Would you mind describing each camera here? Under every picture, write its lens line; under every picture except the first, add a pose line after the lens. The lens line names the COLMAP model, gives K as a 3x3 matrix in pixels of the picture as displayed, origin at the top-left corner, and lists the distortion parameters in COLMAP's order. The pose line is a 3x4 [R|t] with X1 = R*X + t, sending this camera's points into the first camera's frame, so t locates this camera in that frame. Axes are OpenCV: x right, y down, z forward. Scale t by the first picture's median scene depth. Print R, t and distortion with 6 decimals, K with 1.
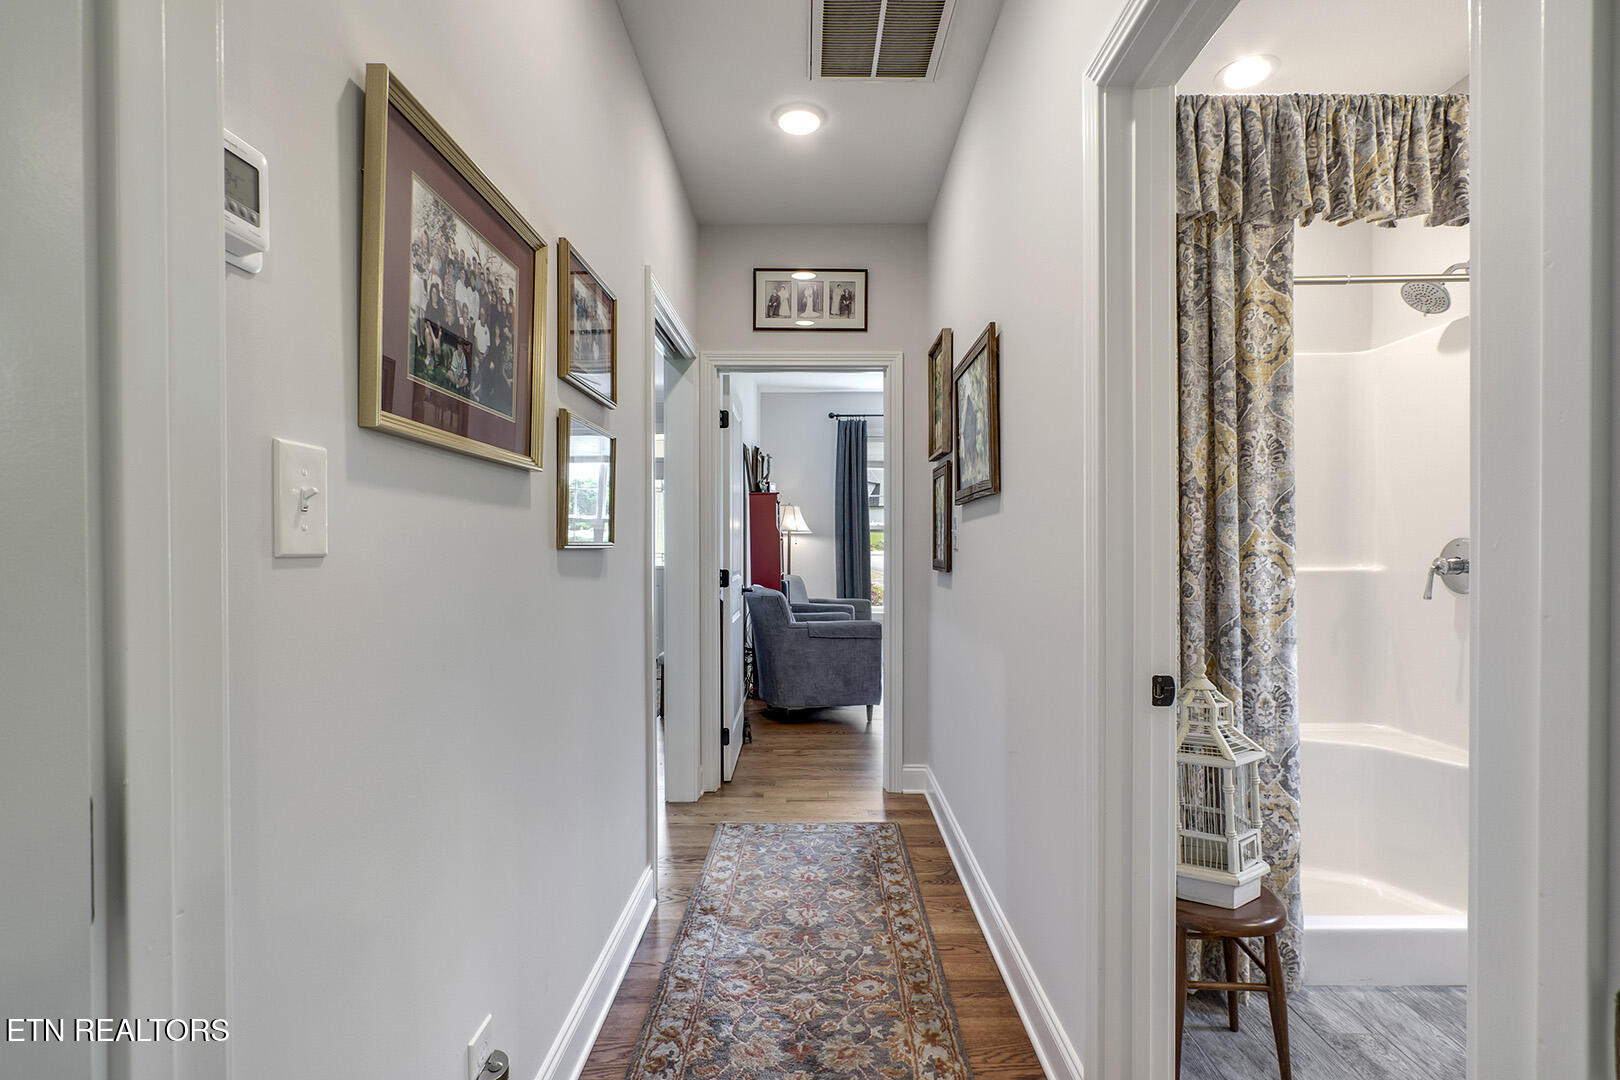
lens RADIAL K [[753.0, 0, 812.9], [0, 753.0, 555.0], [0, 0, 1]] dist [-0.029095, 0.006101]
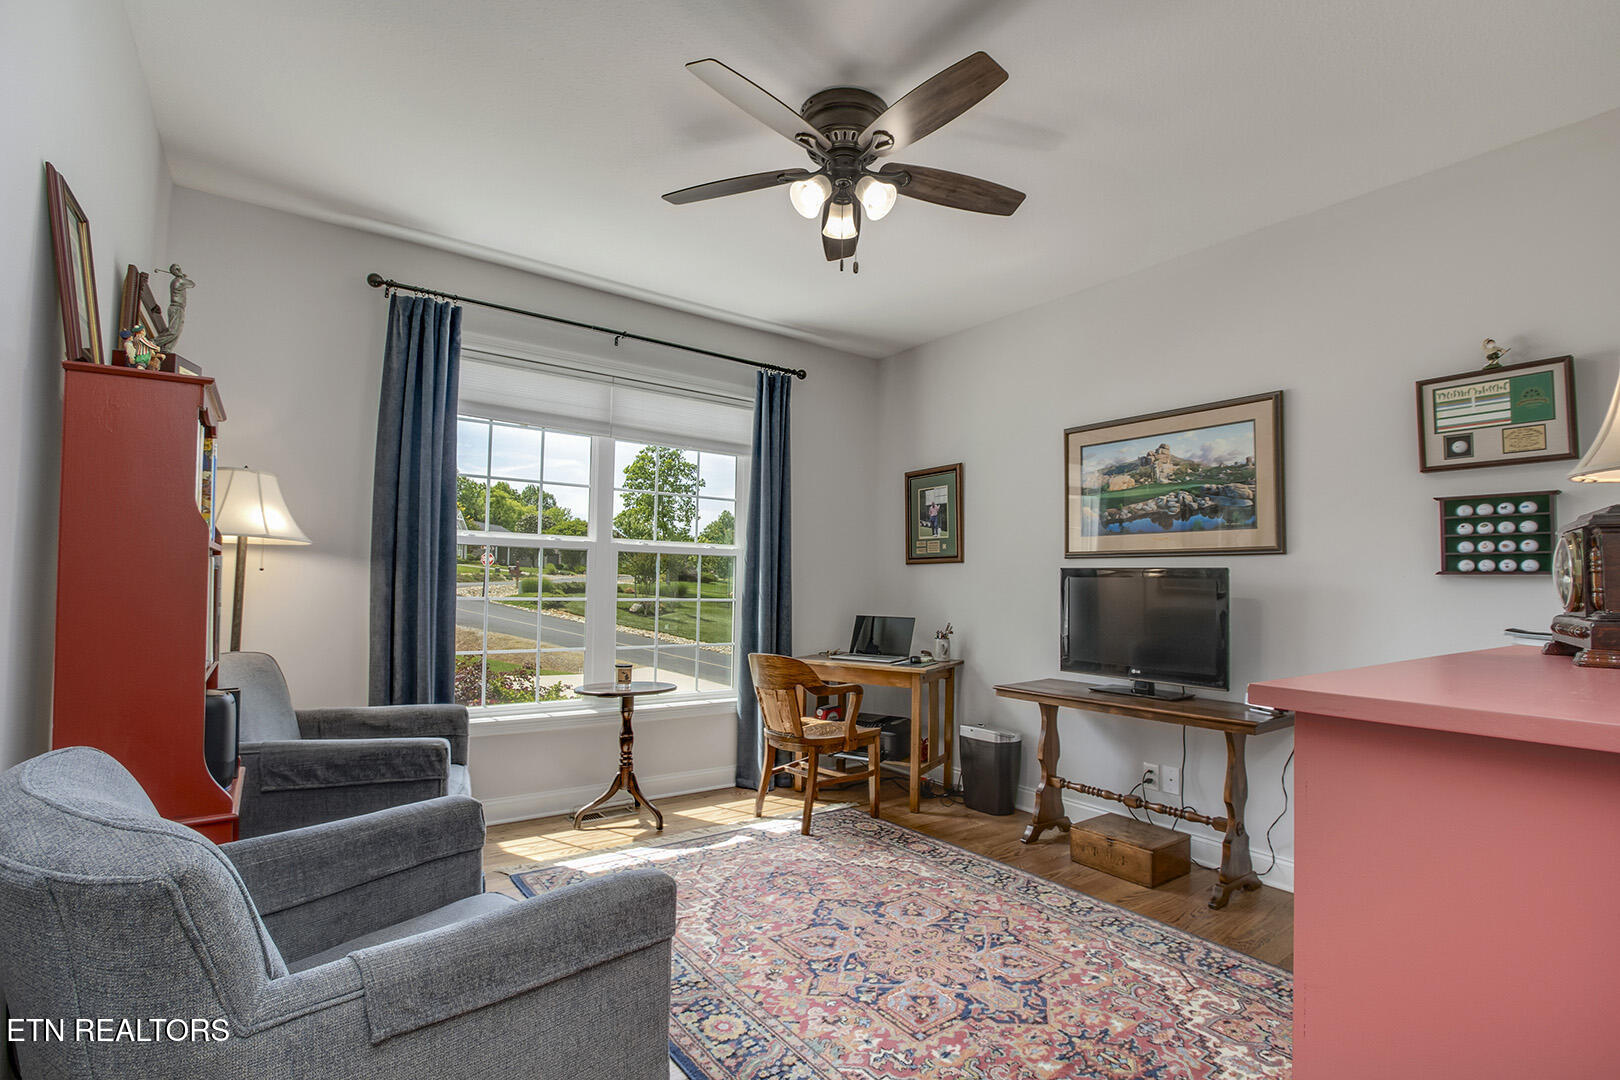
lens RADIAL K [[753.0, 0, 812.9], [0, 753.0, 555.0], [0, 0, 1]] dist [-0.029095, 0.006101]
pose [[0.813340, 0.040022, 0.580410, -0.013196], [-0.017889, 0.998880, -0.043809, -0.011116], [-0.581513, 0.025249, 0.813145, 0.512958]]
